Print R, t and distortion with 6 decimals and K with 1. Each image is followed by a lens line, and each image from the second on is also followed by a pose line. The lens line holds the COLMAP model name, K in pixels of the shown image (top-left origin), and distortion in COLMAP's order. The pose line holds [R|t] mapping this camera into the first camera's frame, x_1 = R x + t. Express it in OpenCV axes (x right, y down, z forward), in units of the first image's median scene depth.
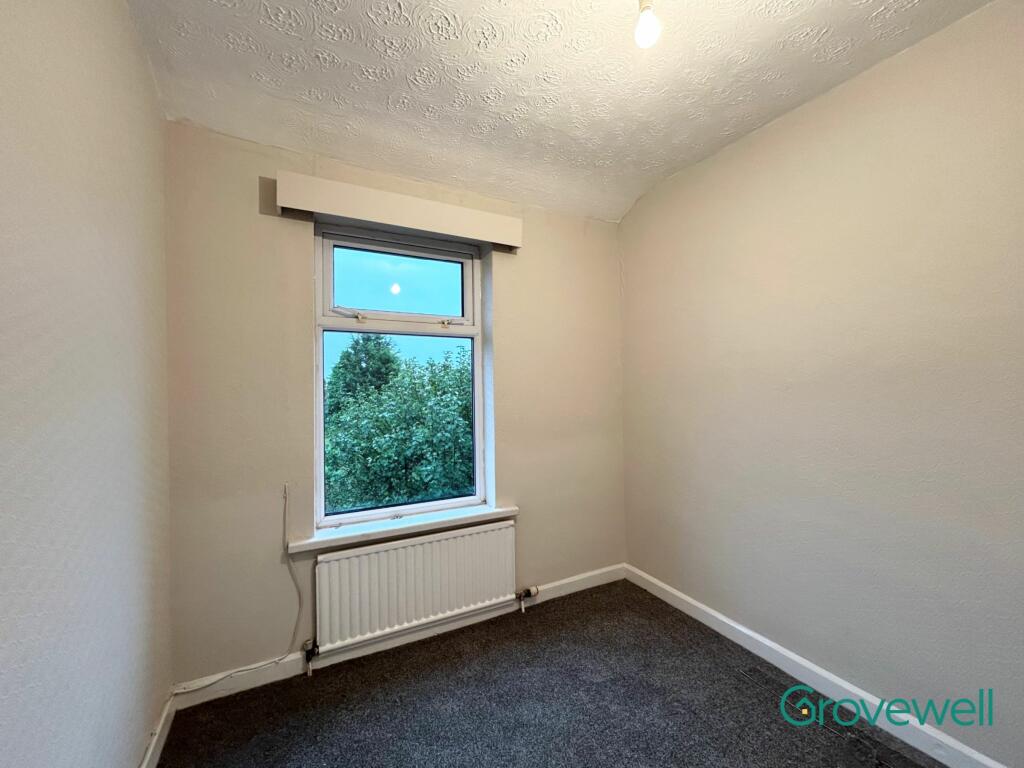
lens RADIAL K [[421.4, 0, 477.1], [0, 421.4, 385.0], [0, 0, 1]] dist [0.000642, 0.000357]
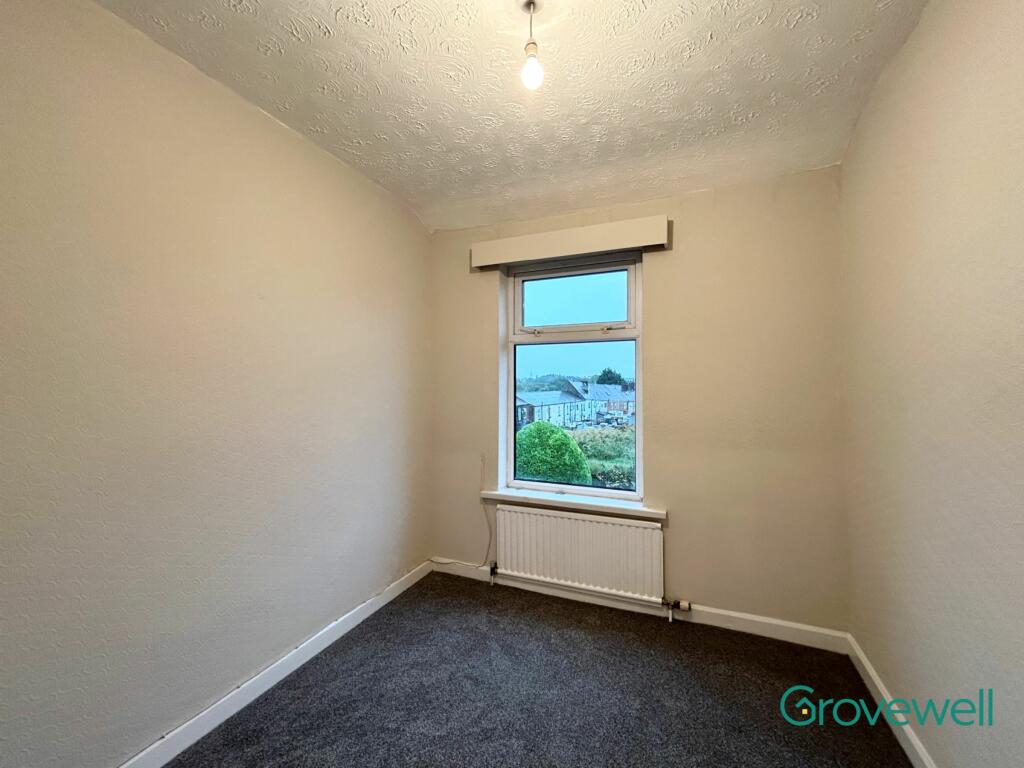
lens RADIAL K [[417.3, 0, 512.7], [0, 417.3, 381.8], [0, 0, 1]] dist [0.000581, 0.000130]
pose [[0.635362, 0.002386, -0.772211, 0.670010], [0.000442, 0.999994, 0.003453, -0.013643], [0.772215, -0.002535, 0.635357, 0.128452]]
